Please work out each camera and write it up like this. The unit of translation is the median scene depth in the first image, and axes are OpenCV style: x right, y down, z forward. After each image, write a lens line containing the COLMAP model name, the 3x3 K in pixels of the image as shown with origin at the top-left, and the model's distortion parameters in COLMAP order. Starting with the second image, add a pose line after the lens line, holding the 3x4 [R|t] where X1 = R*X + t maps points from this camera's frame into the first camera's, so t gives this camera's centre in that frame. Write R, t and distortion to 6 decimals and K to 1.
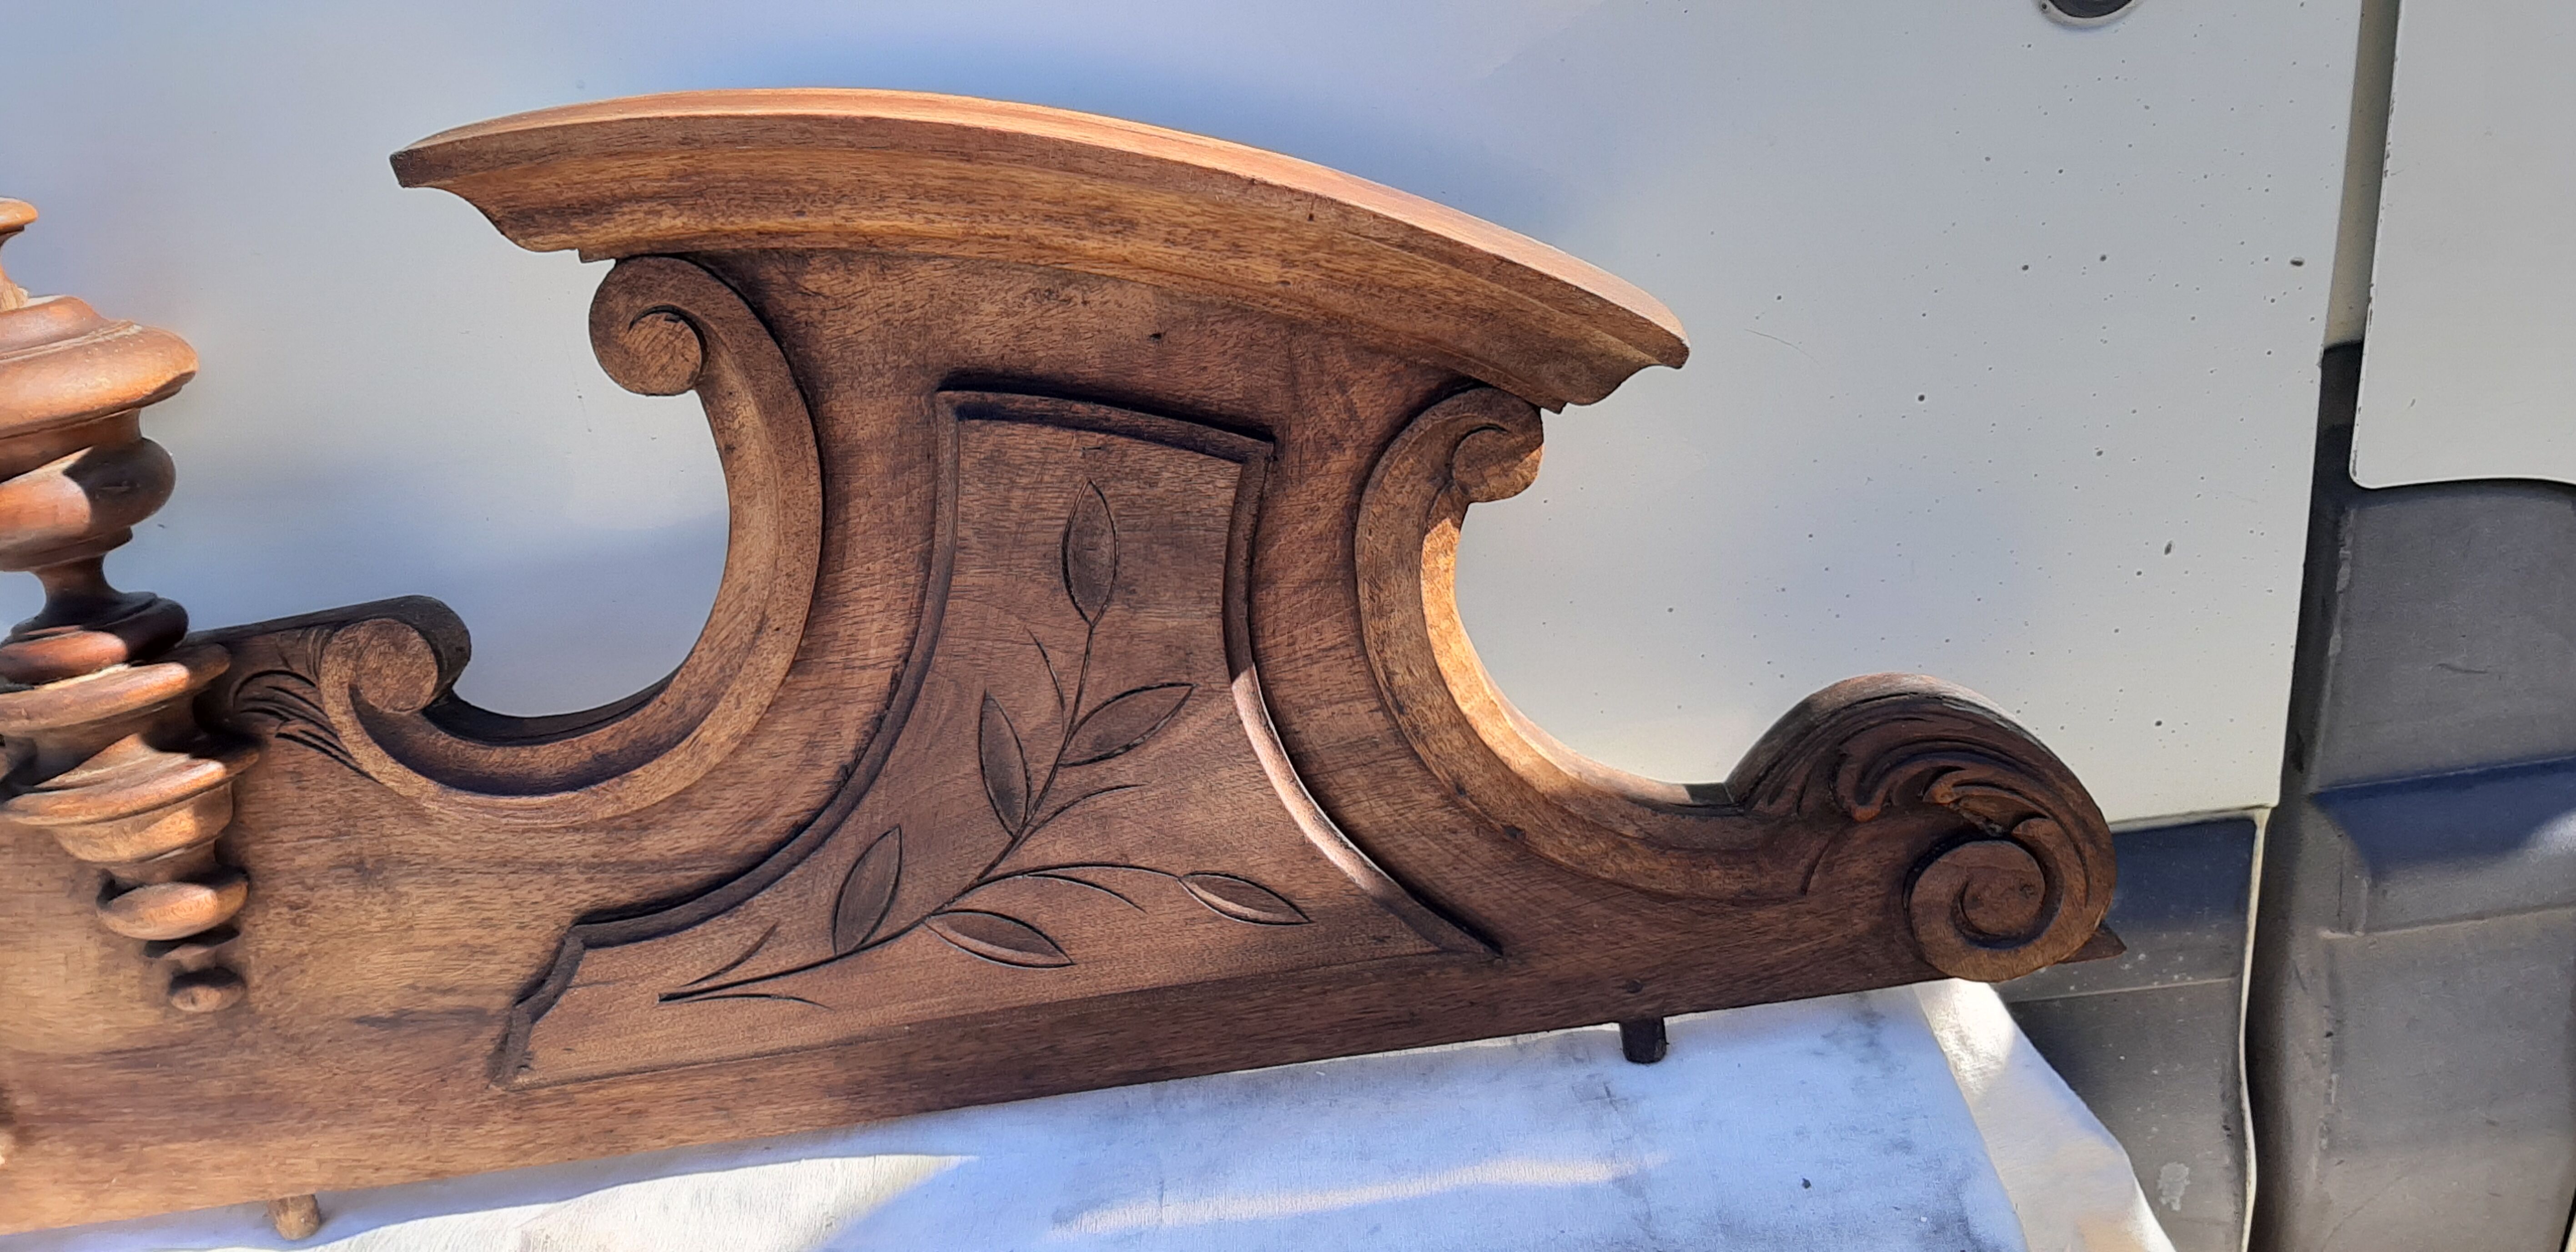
lens RADIAL K [[2074.8, 0, 1281.9], [0, 2074.8, 615.7], [0, 0, 1]] dist [0.088919, -0.157544]
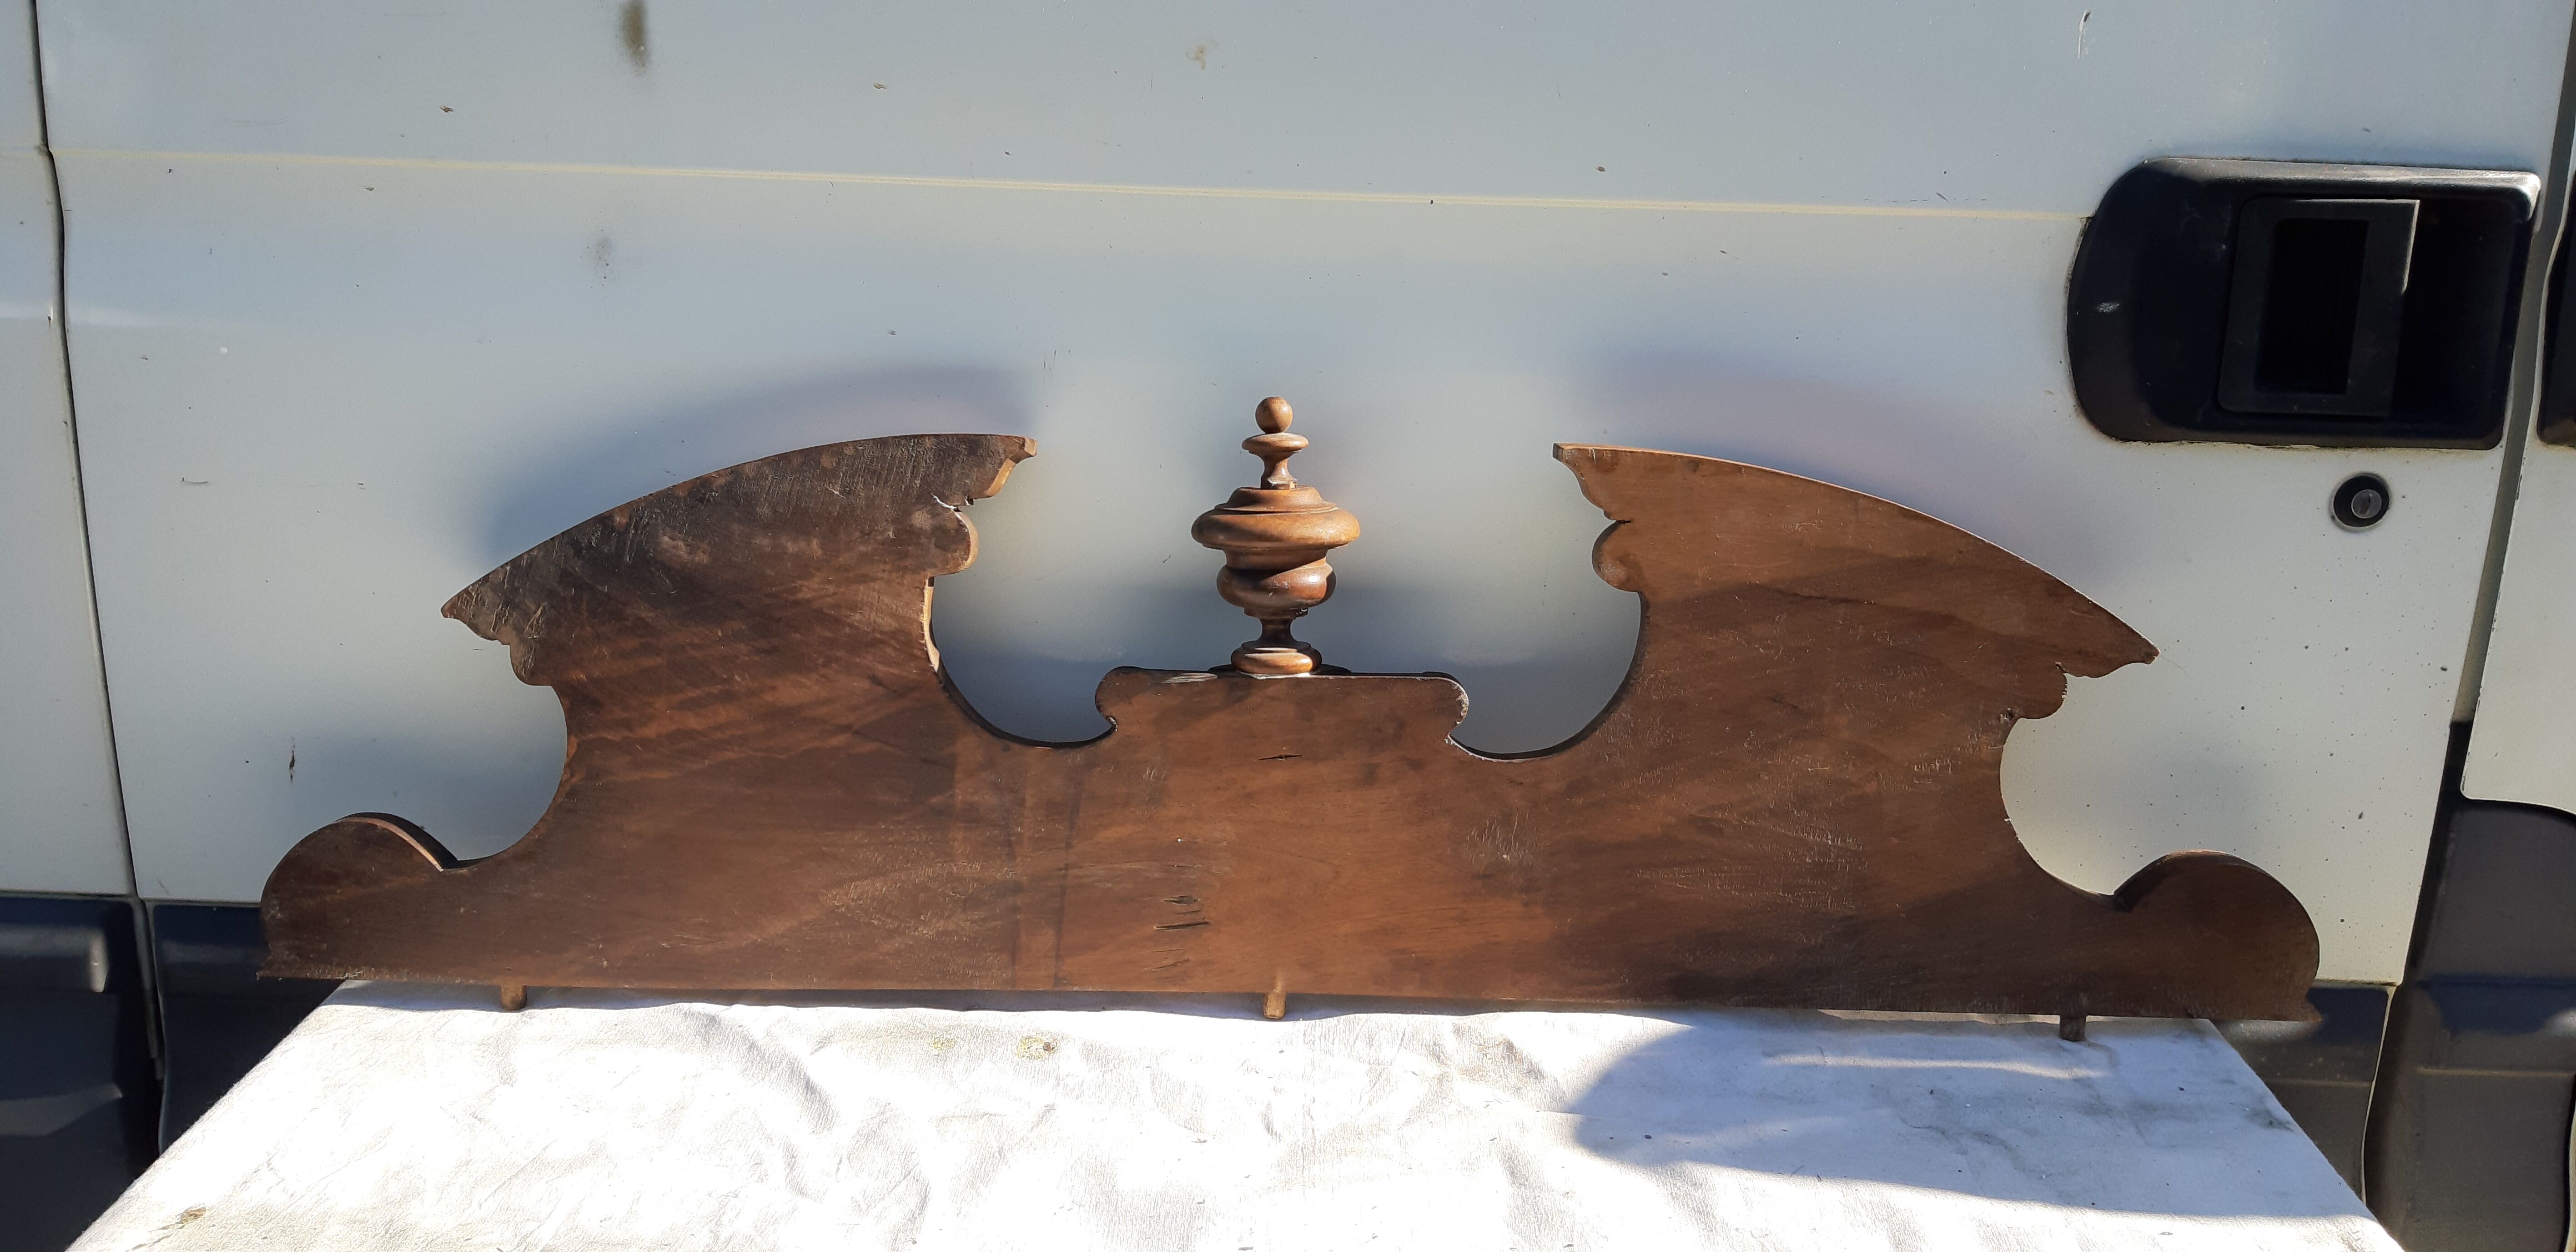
lens RADIAL K [[2074.8, 0, 1275.4], [0, 2074.8, 604.9], [0, 0, 1]] dist [0.088919, -0.157544]
pose [[0.984845, 0.172724, 0.015740, -0.628647], [-0.164898, 0.960608, -0.223697, 0.391309], [-0.053758, 0.217711, 0.974532, -0.857409]]
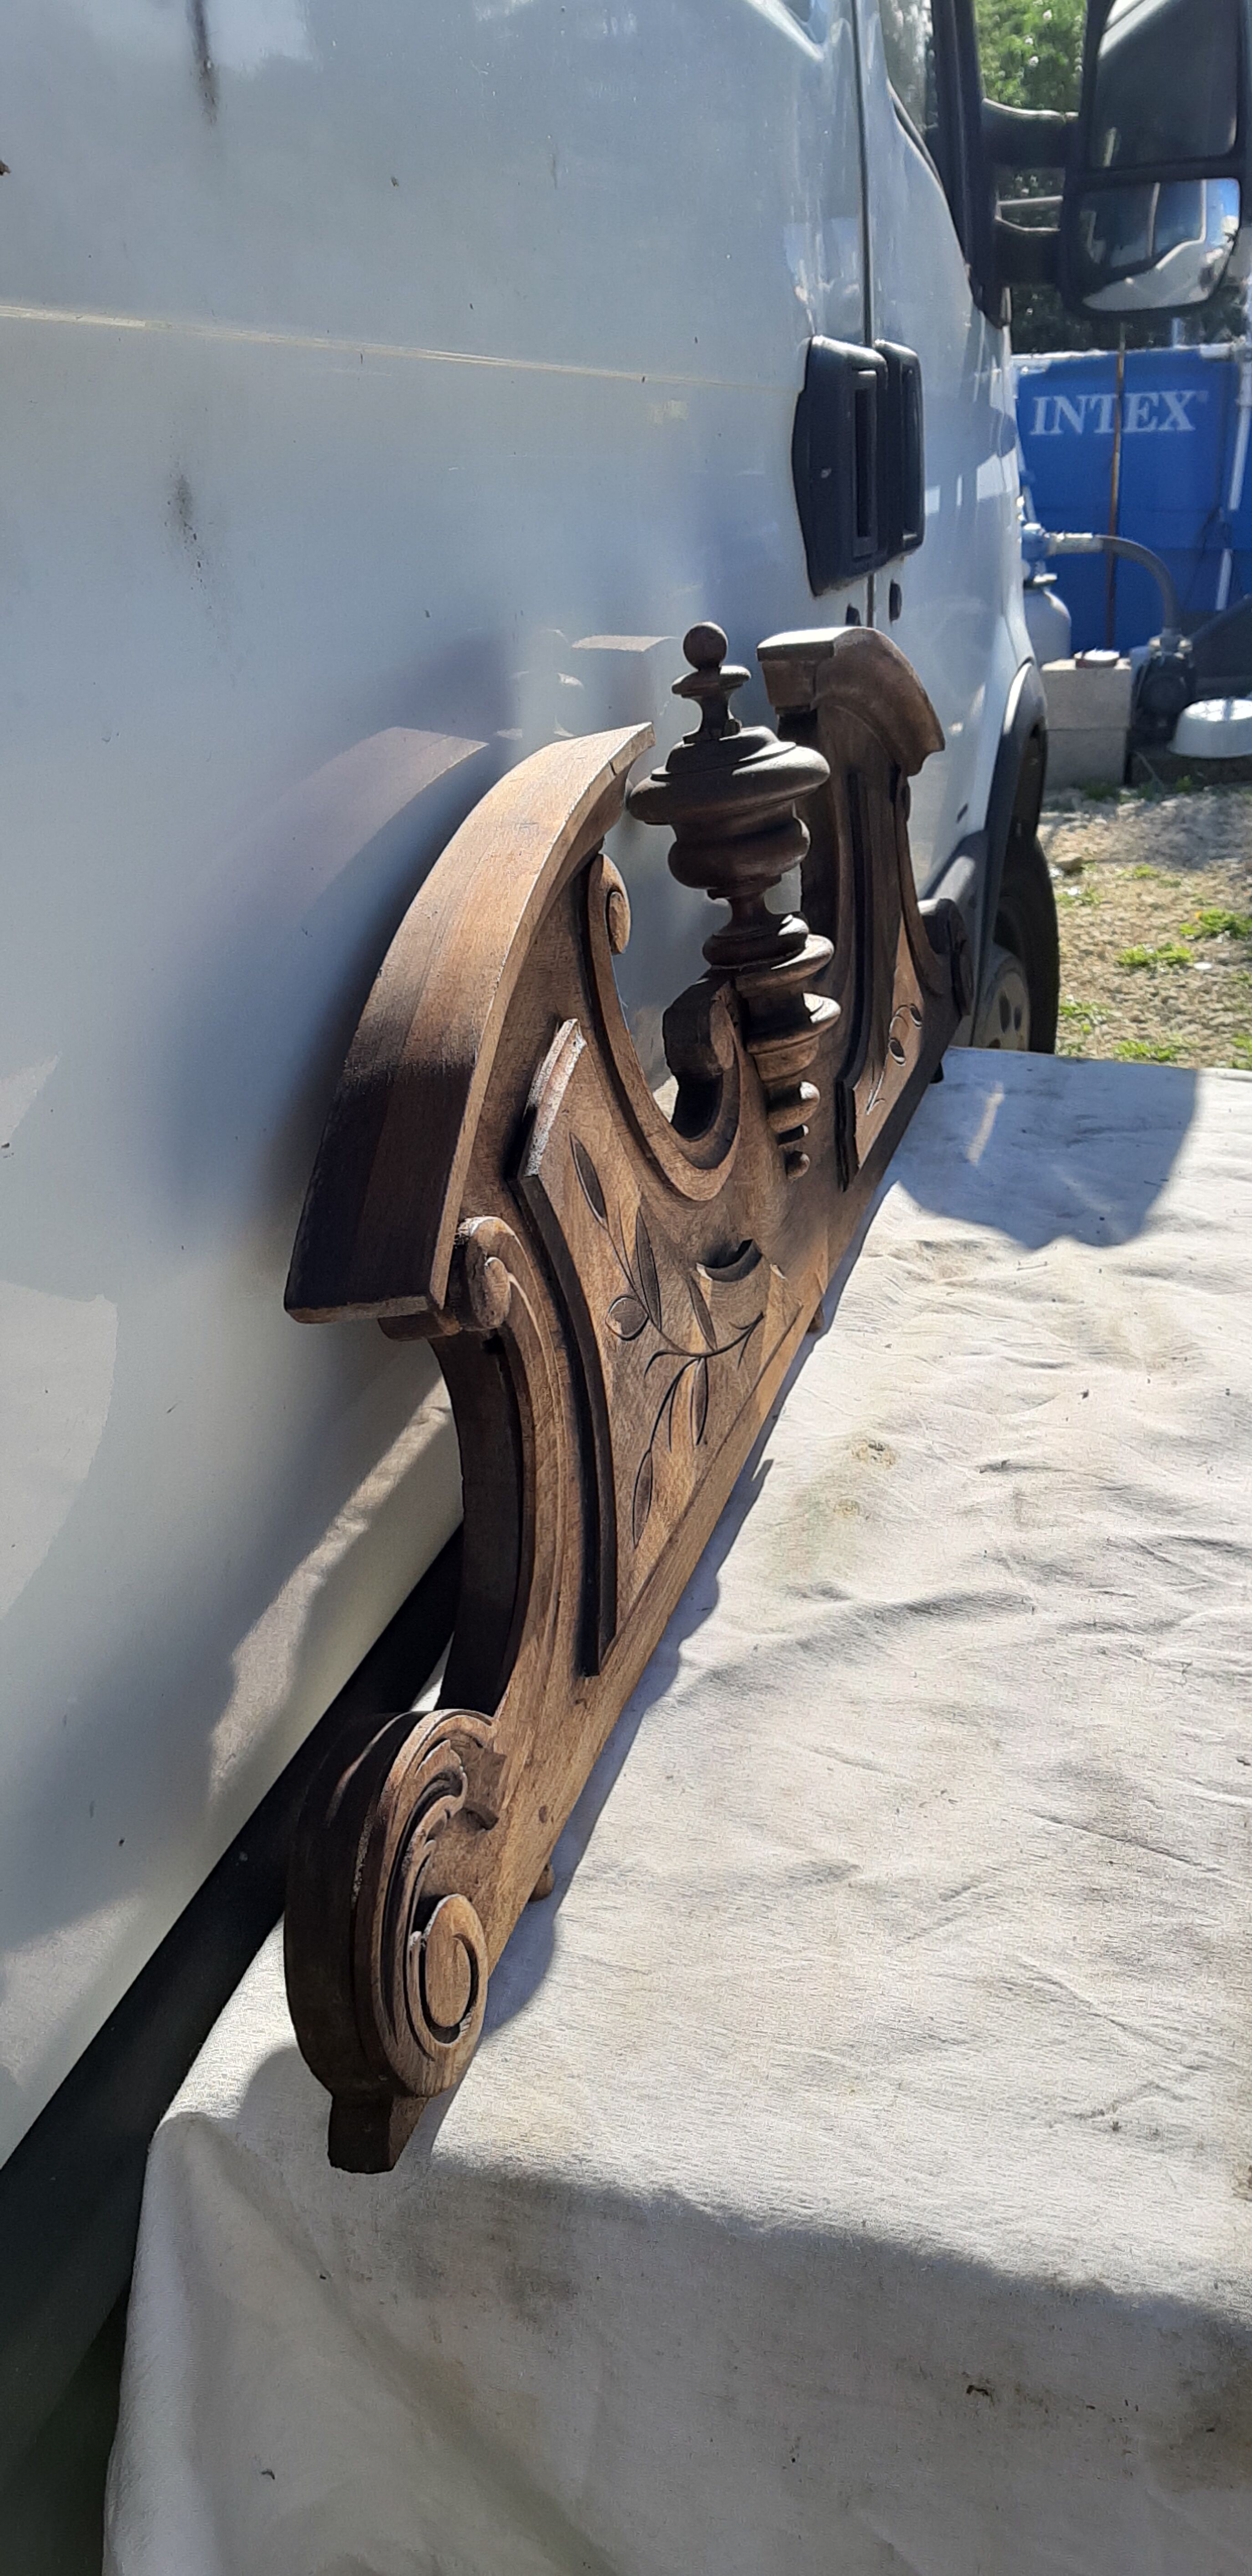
lens RADIAL K [[2074.8, 0, 617.1], [0, 2074.8, 1312.3], [0, 0, 1]] dist [0.088919, -0.157544]
pose [[0.251727, -0.233672, 0.939165, -2.190069], [0.433413, 0.894882, 0.106485, 0.052926], [-0.865324, 0.380242, 0.326543, 0.654877]]
